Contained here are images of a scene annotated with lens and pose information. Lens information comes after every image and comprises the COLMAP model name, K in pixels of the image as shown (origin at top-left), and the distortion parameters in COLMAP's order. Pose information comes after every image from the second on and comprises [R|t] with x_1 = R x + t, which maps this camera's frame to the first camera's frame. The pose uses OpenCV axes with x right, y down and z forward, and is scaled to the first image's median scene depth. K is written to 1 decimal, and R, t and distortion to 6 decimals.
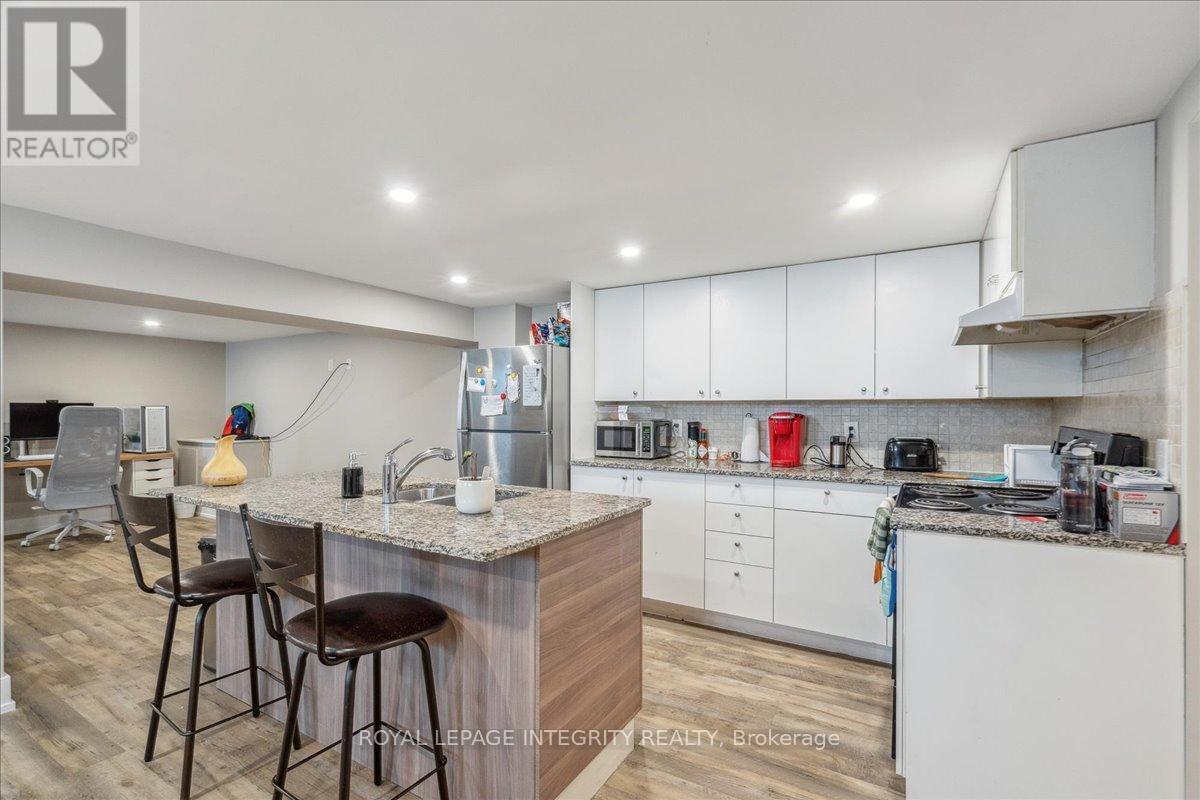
lens RADIAL K [[551.4, 0, 596.2], [0, 551.4, 408.3], [0, 0, 1]] dist [0.000894, -0.000887]
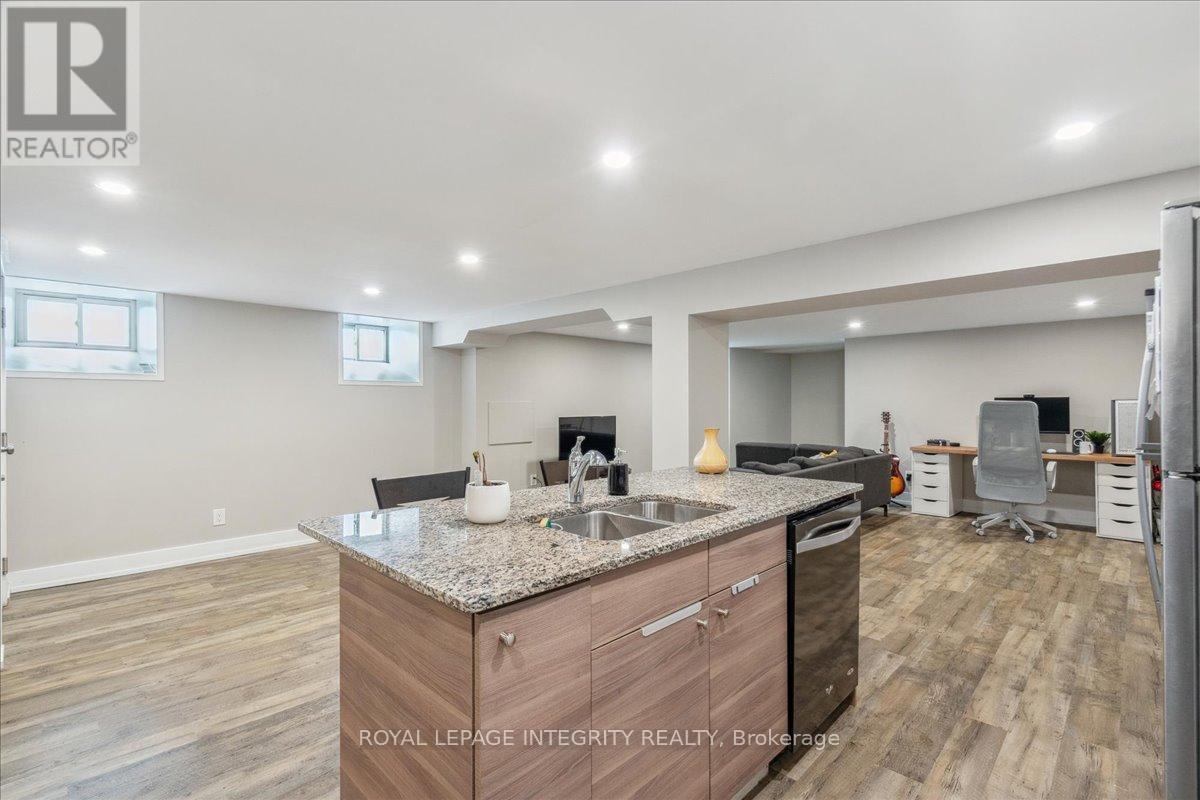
lens RADIAL K [[551.4, 0, 606.1], [0, 551.4, 405.0], [0, 0, 1]] dist [0.000894, -0.000887]
pose [[-0.228432, -0.009630, -0.973512, 0.361725], [0.011445, 0.999855, -0.012576, 0.011505], [0.973493, -0.014014, -0.228289, 0.849945]]
